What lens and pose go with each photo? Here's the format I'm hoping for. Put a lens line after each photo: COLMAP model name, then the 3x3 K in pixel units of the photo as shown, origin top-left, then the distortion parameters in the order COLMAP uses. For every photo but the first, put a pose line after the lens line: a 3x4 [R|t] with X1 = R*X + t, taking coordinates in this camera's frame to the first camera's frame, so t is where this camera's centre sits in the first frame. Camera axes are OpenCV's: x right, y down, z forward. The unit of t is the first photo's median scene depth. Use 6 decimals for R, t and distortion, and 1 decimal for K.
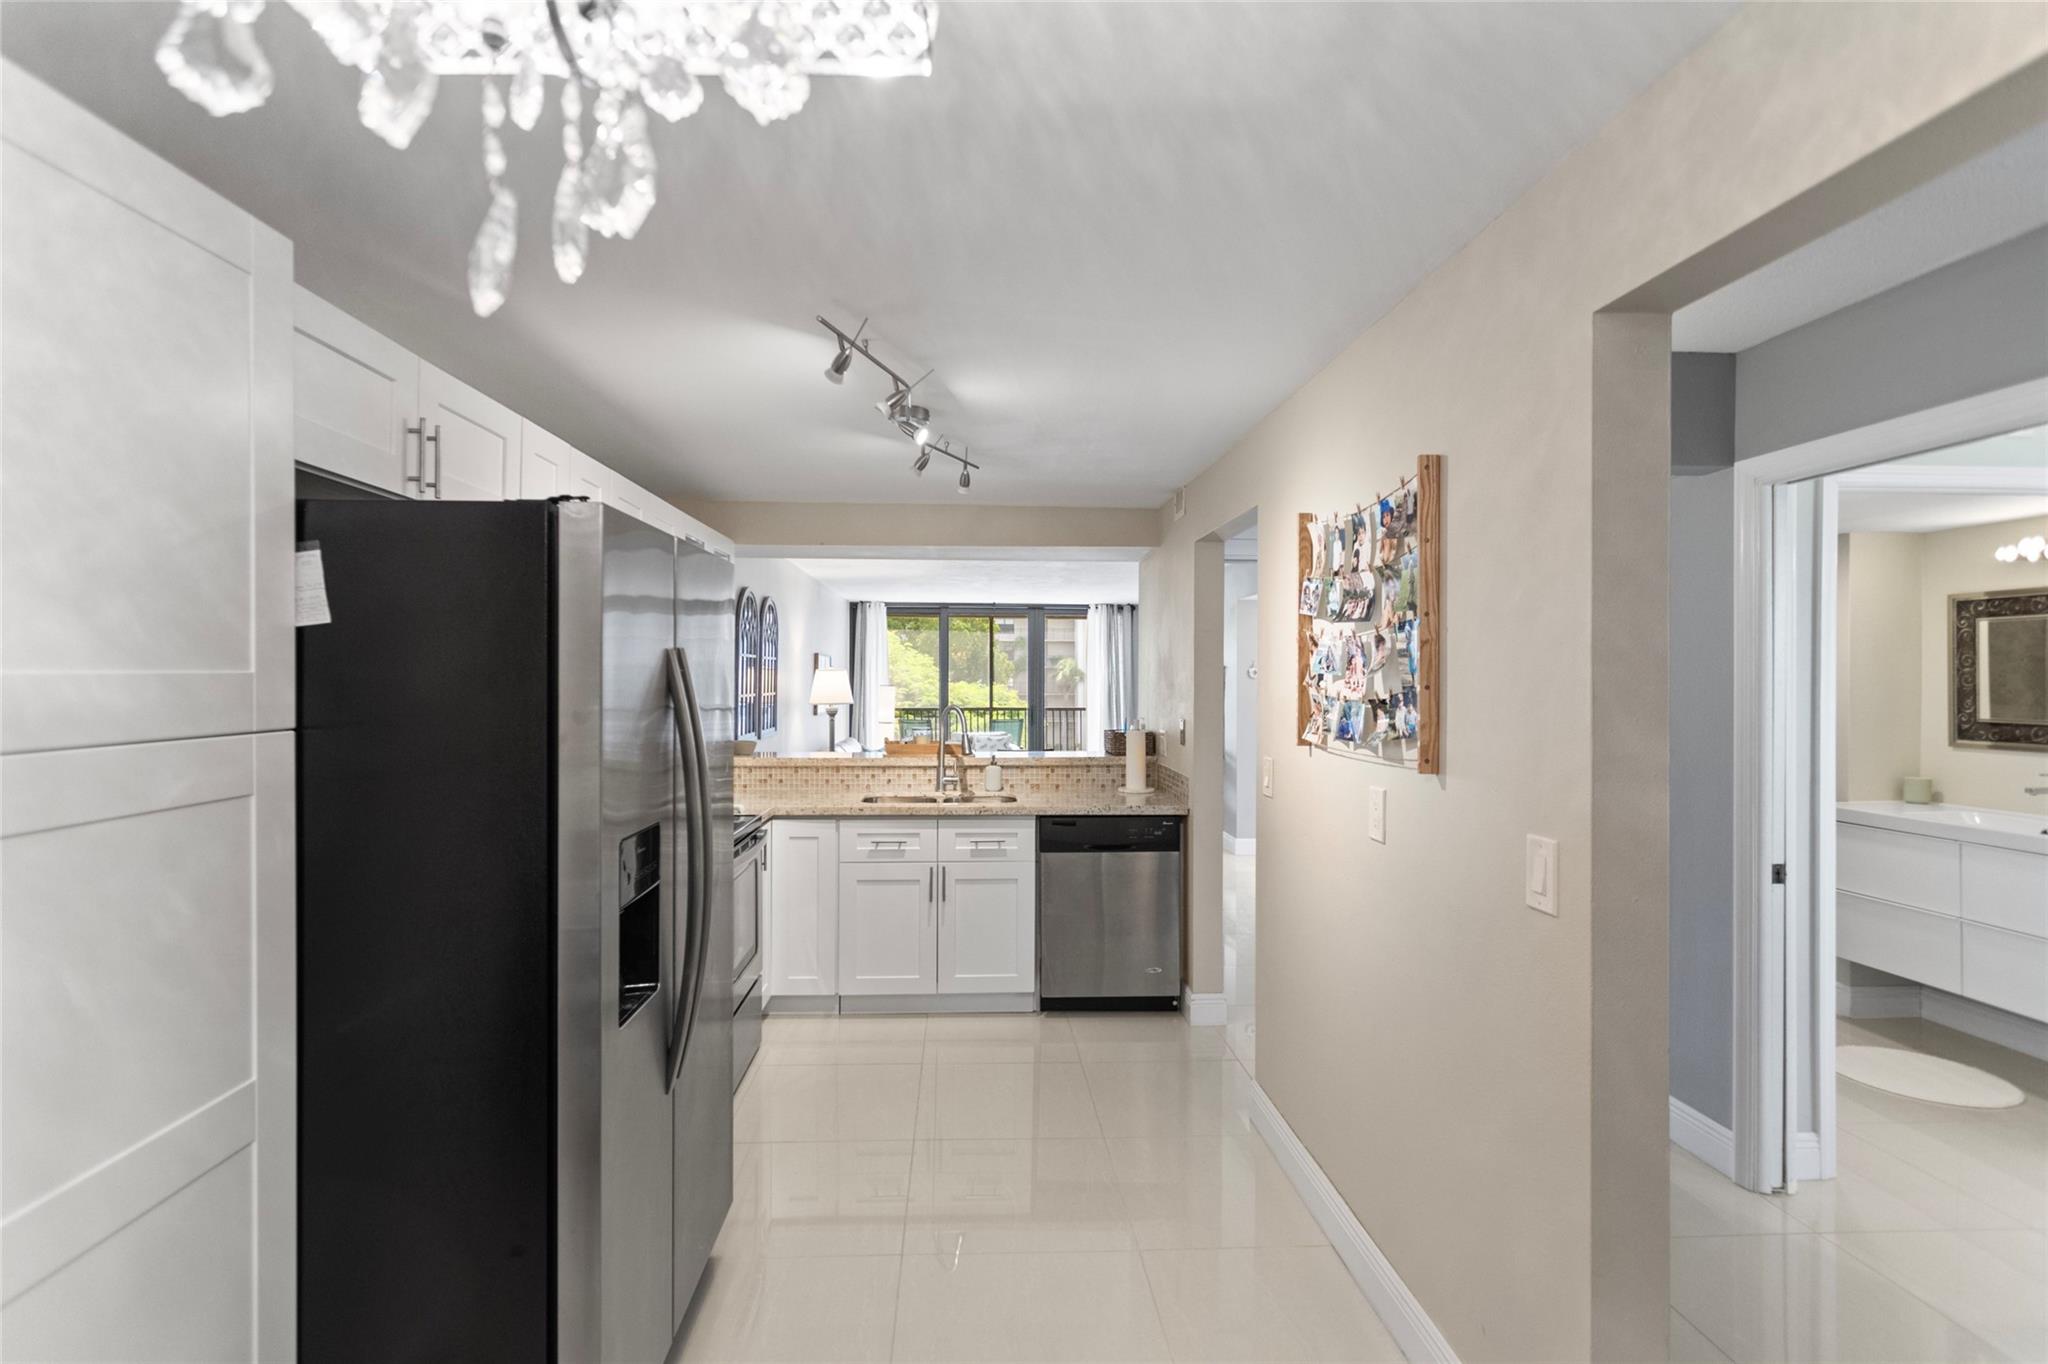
lens RADIAL K [[981.6, 0, 1027.5], [0, 981.6, 677.7], [0, 0, 1]] dist [0.003375, 0.003536]
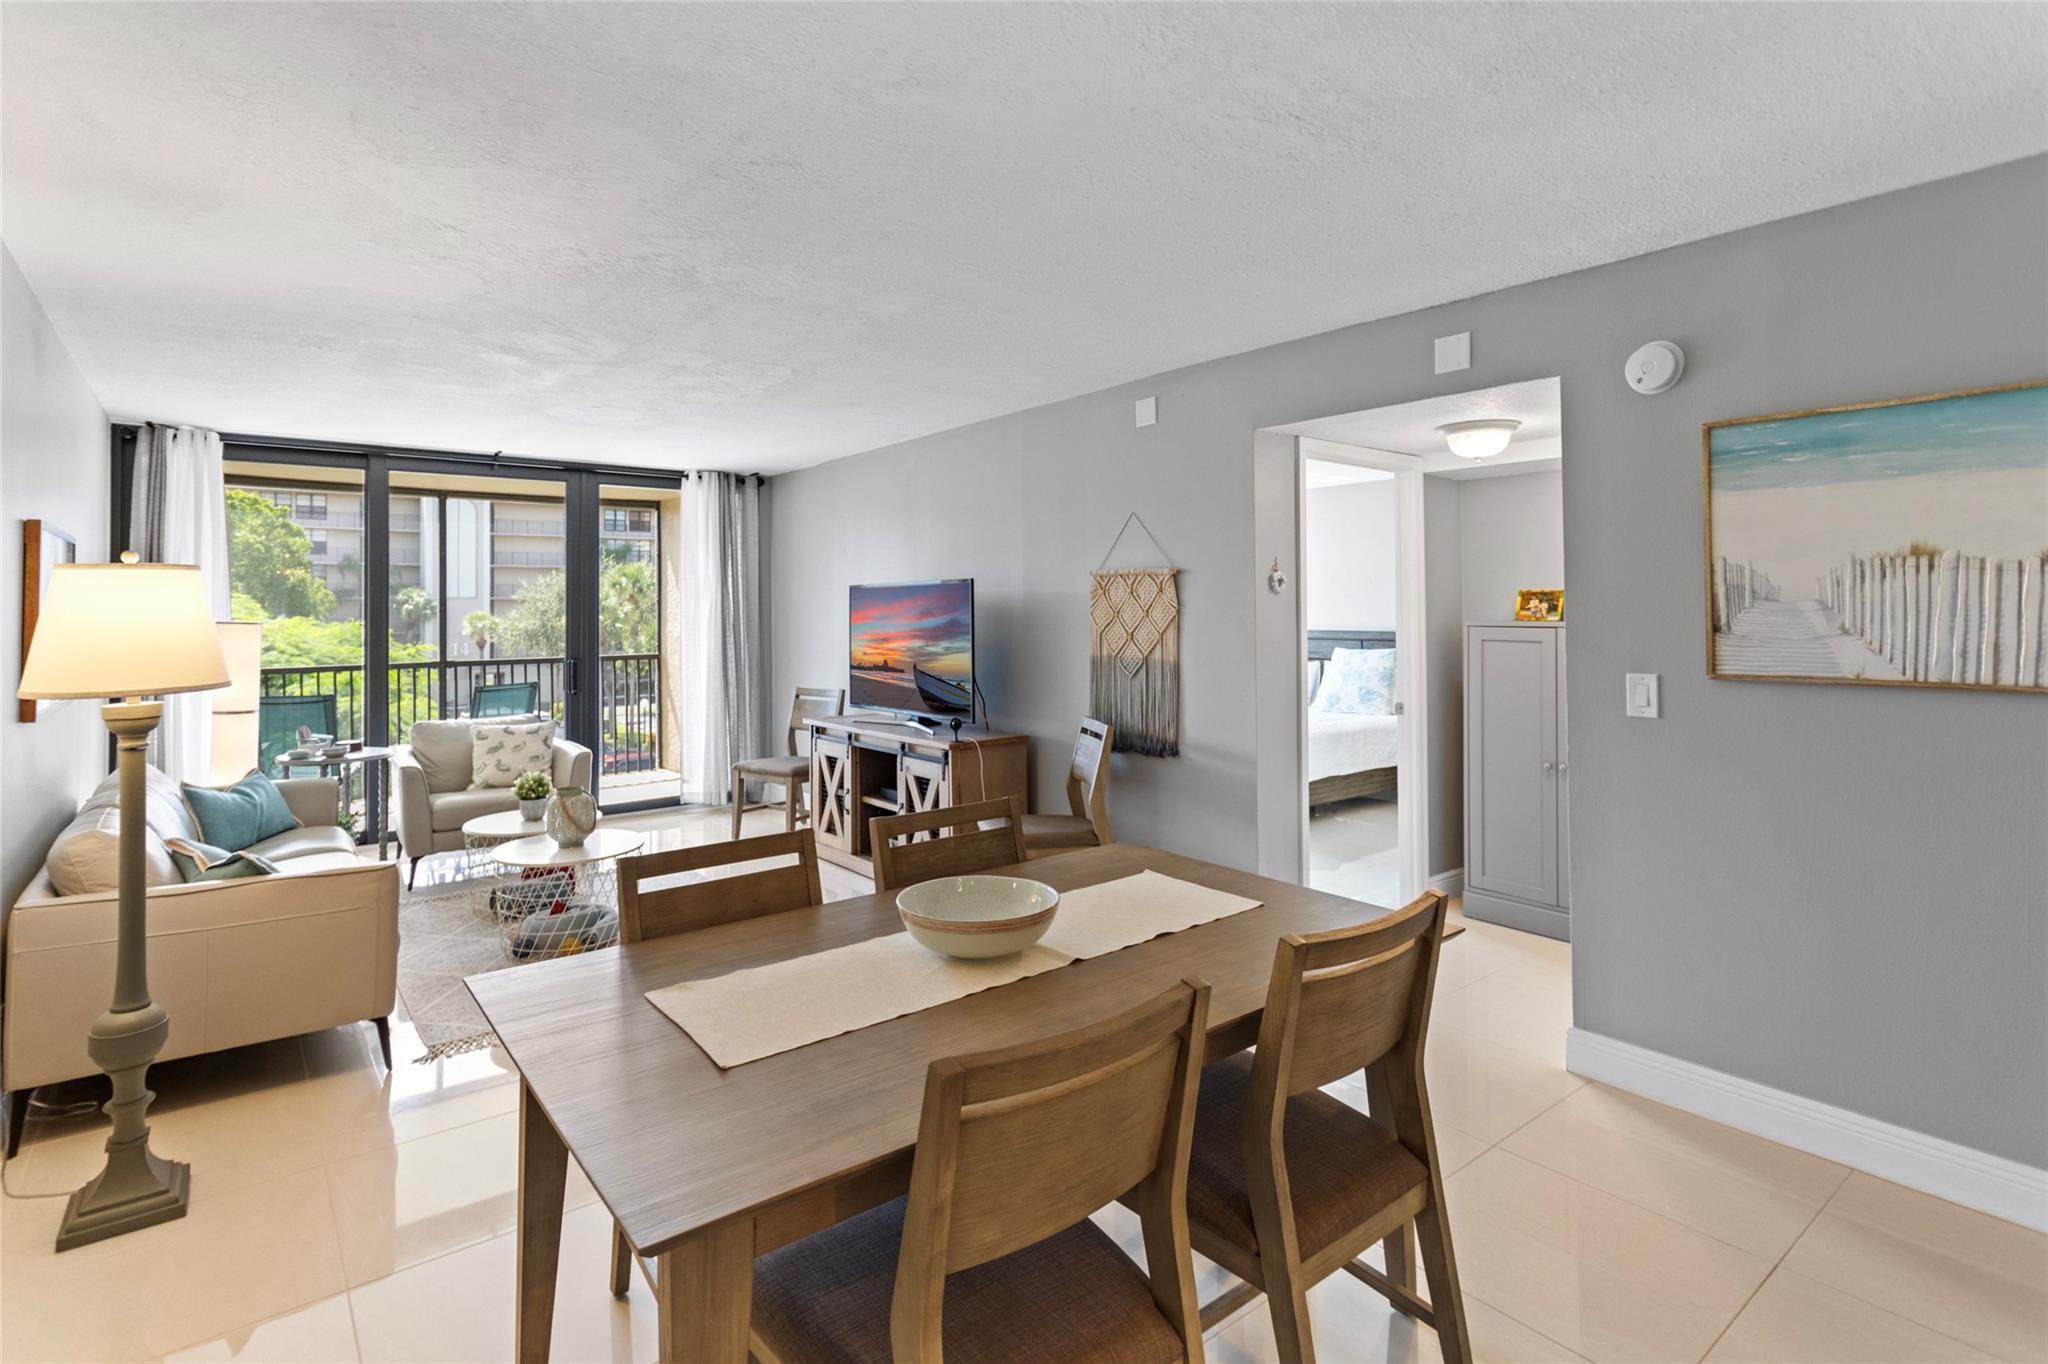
lens RADIAL K [[981.6, 0, 1026.9], [0, 981.6, 608.6], [0, 0, 1]] dist [0.003375, 0.003536]
pose [[0.810713, -0.012370, 0.585314, -0.333981], [0.011763, 0.999919, 0.004840, 0.011598], [-0.585326, 0.002961, 0.810793, 1.336760]]
